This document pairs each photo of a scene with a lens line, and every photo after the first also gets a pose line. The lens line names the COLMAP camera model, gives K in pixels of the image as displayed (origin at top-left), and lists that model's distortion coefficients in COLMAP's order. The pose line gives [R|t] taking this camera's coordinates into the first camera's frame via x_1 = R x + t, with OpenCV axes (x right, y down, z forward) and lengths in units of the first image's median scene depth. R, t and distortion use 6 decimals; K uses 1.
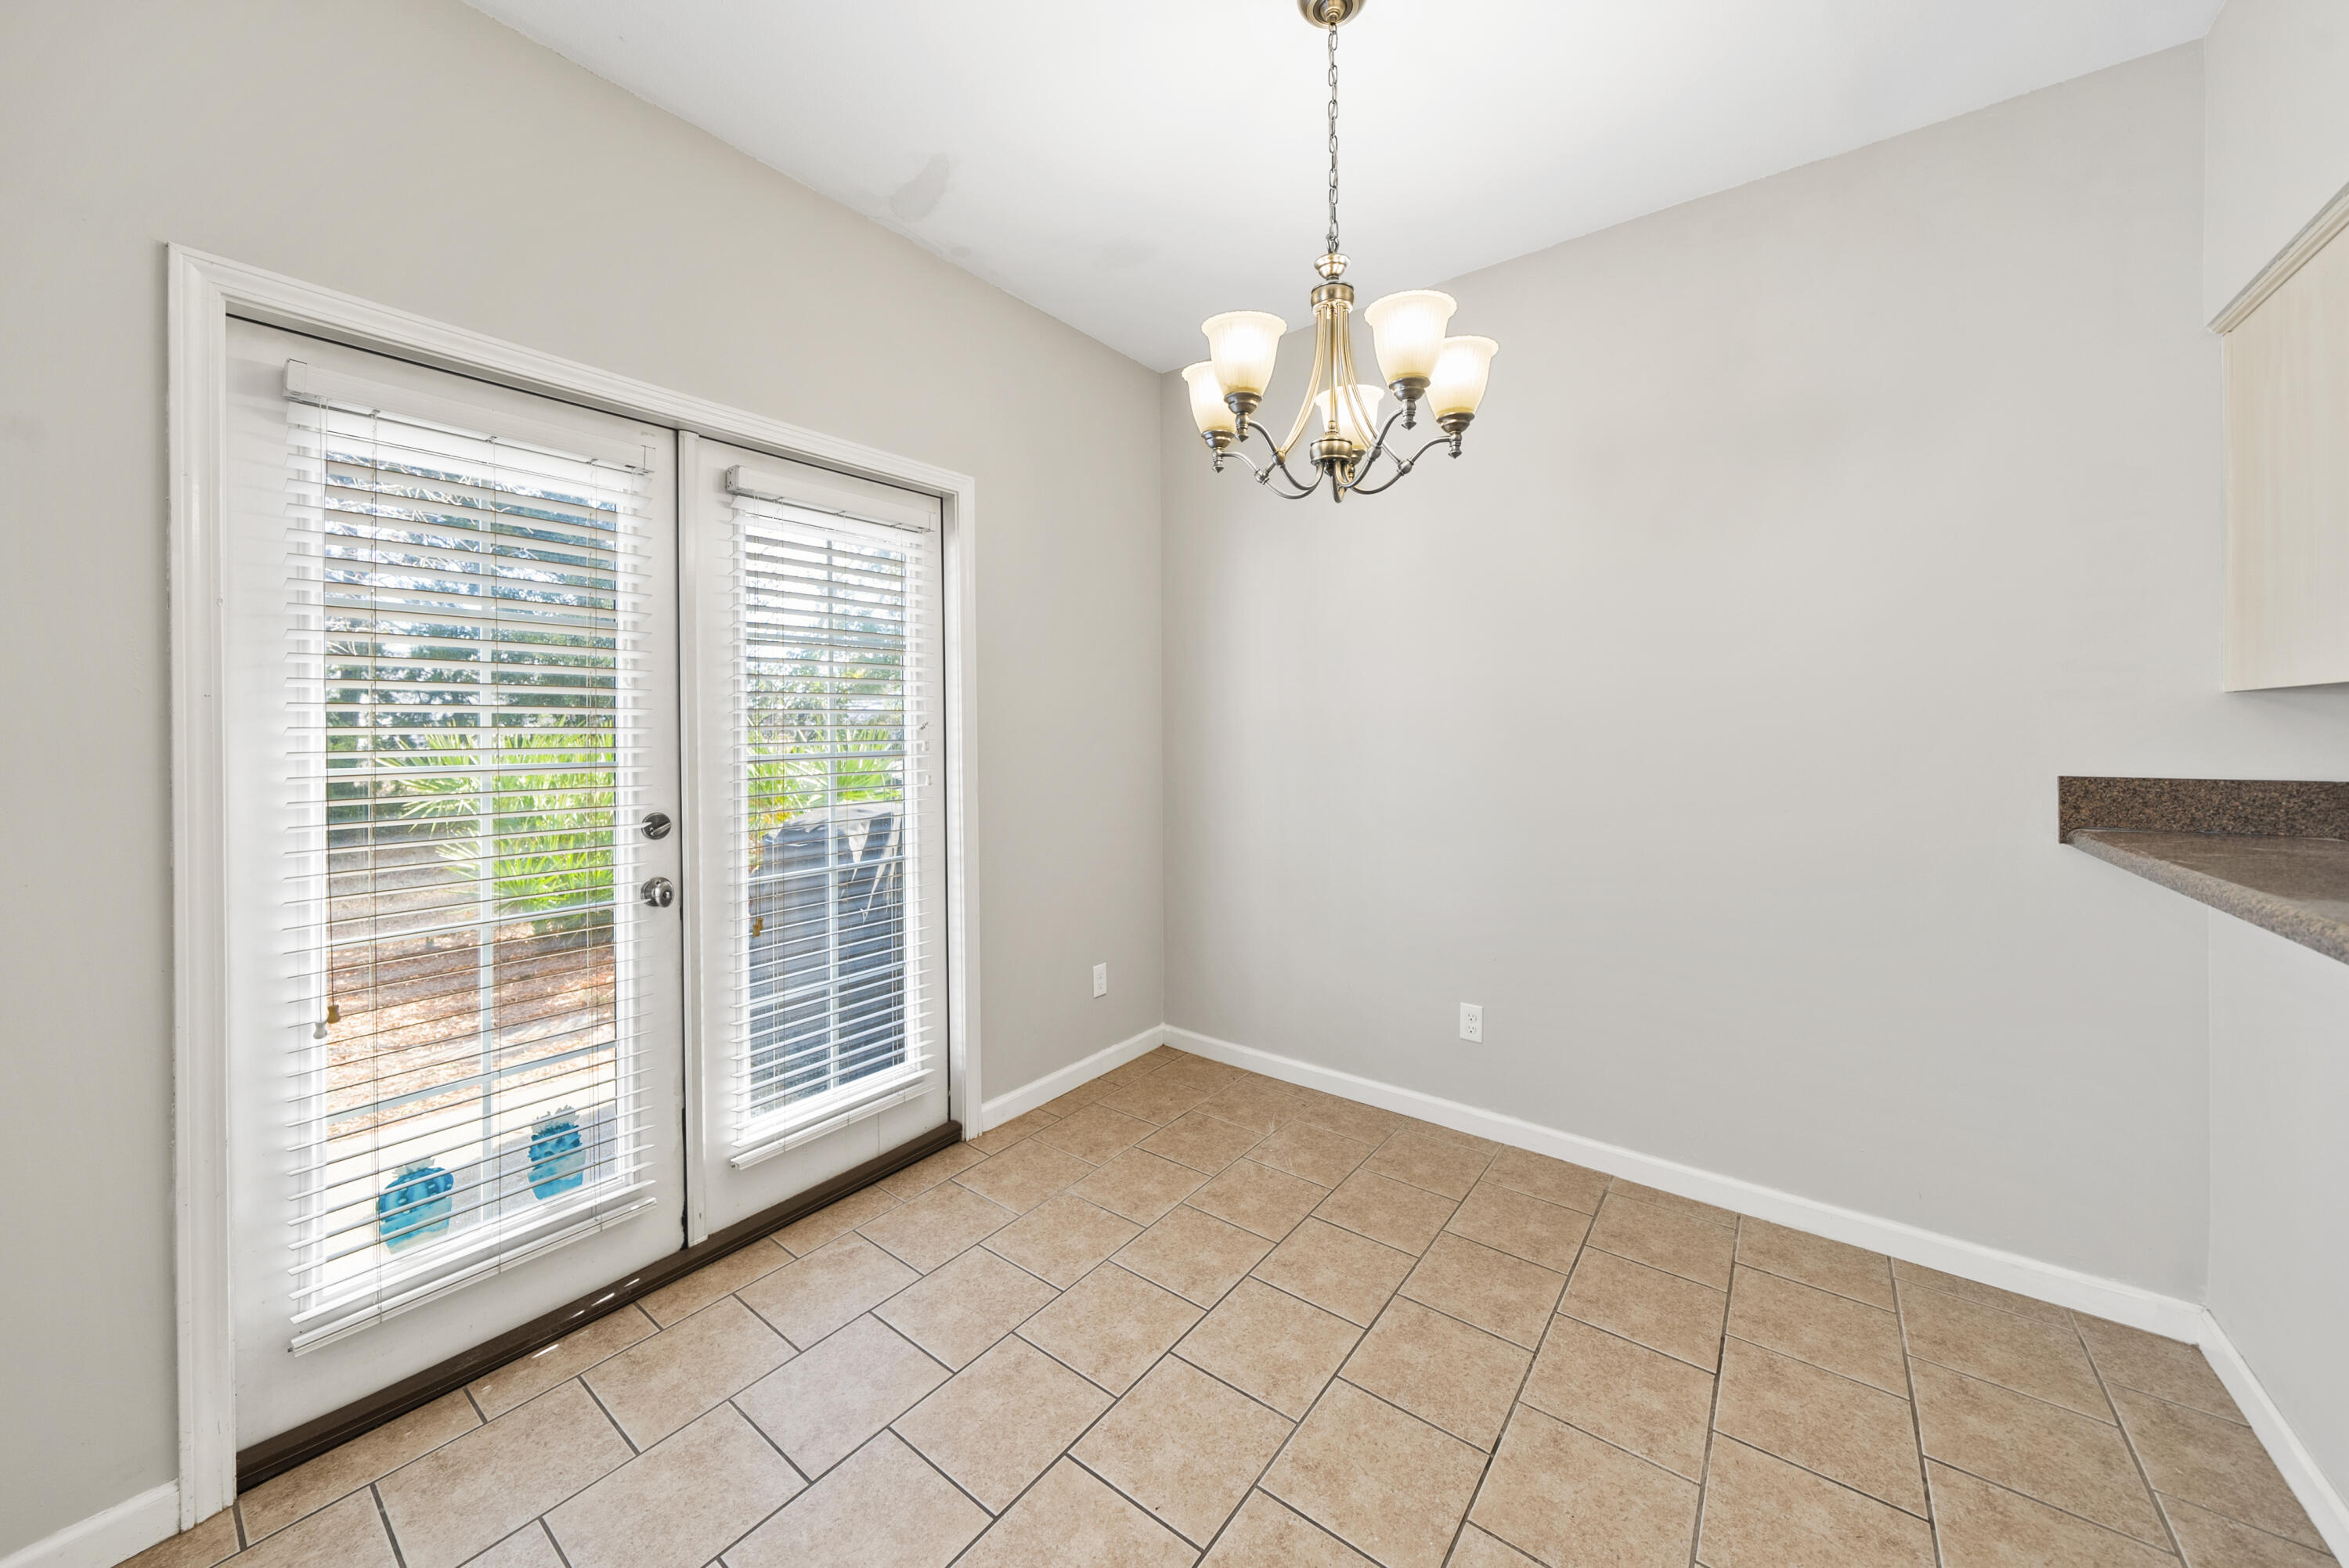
lens RADIAL K [[837.4, 0, 1169.8], [0, 837.4, 721.5], [0, 0, 1]] dist [-0.001599, -0.000113]
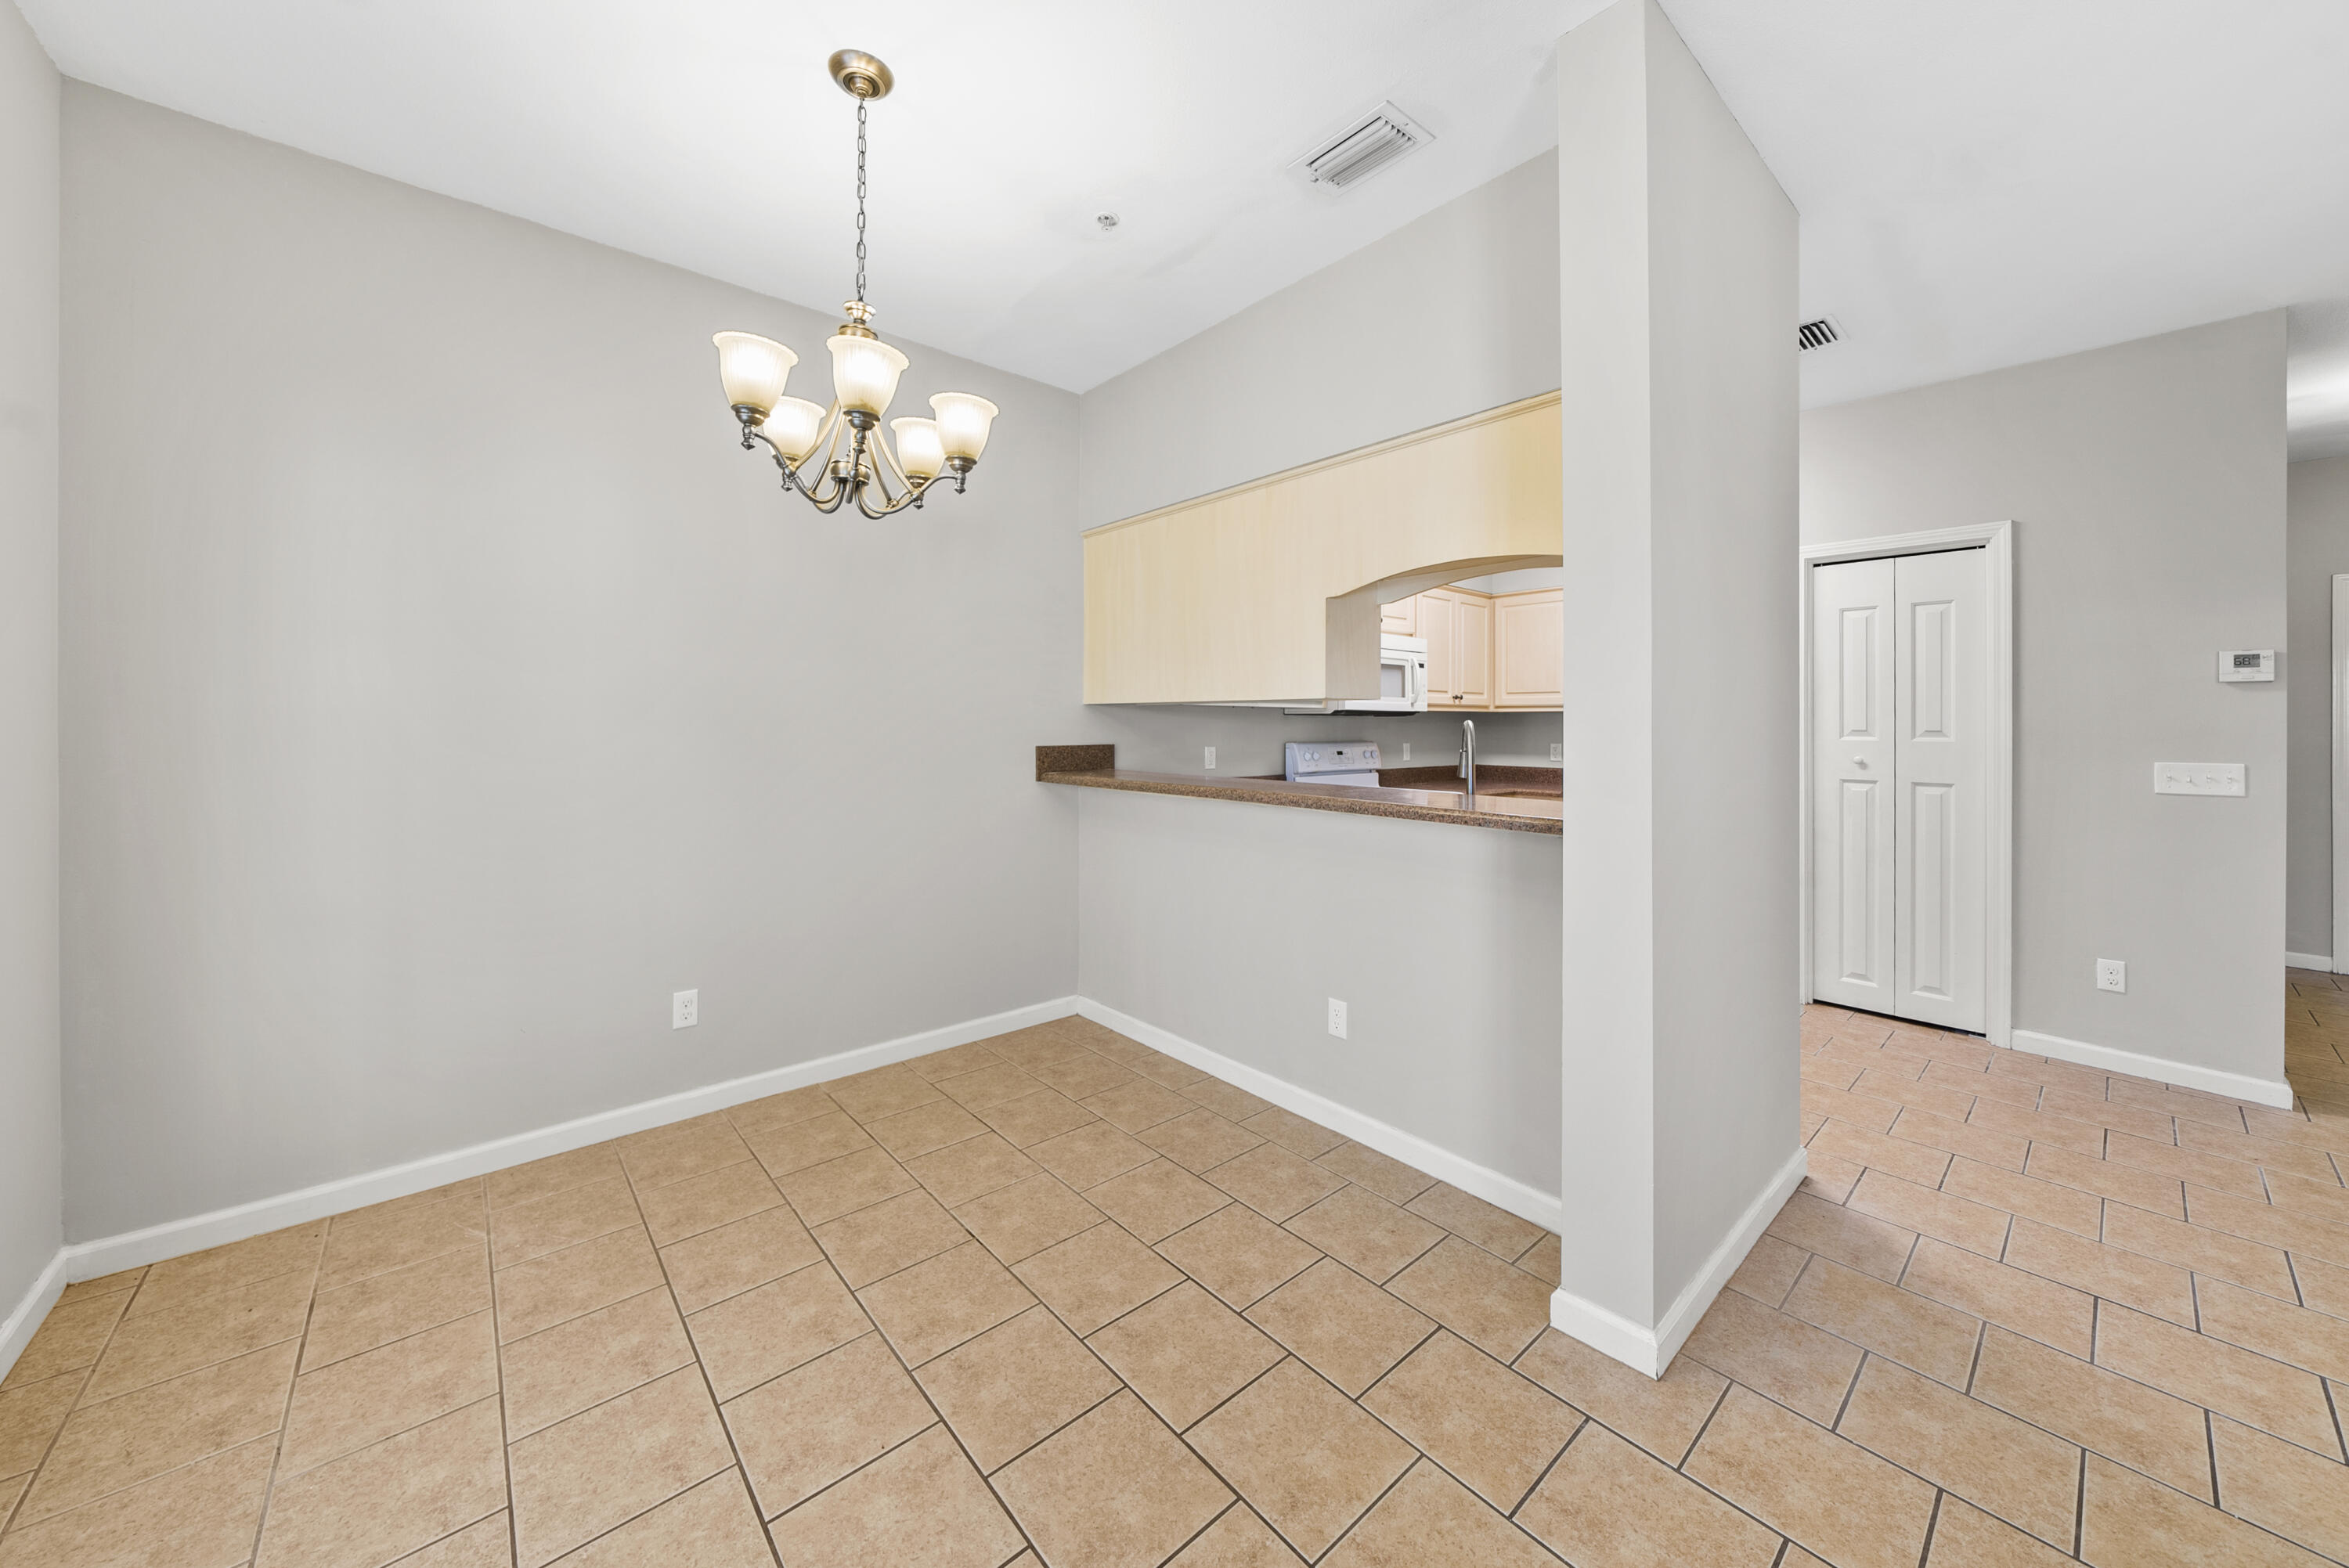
lens RADIAL K [[837.4, 0, 1178.6], [0, 837.4, 729.6], [0, 0, 1]] dist [-0.001599, -0.000113]
pose [[0.194700, -0.005689, 0.980846, -0.727547], [-0.013088, 0.999879, 0.008398, 0.010088], [-0.980775, -0.014472, 0.194602, 0.323800]]
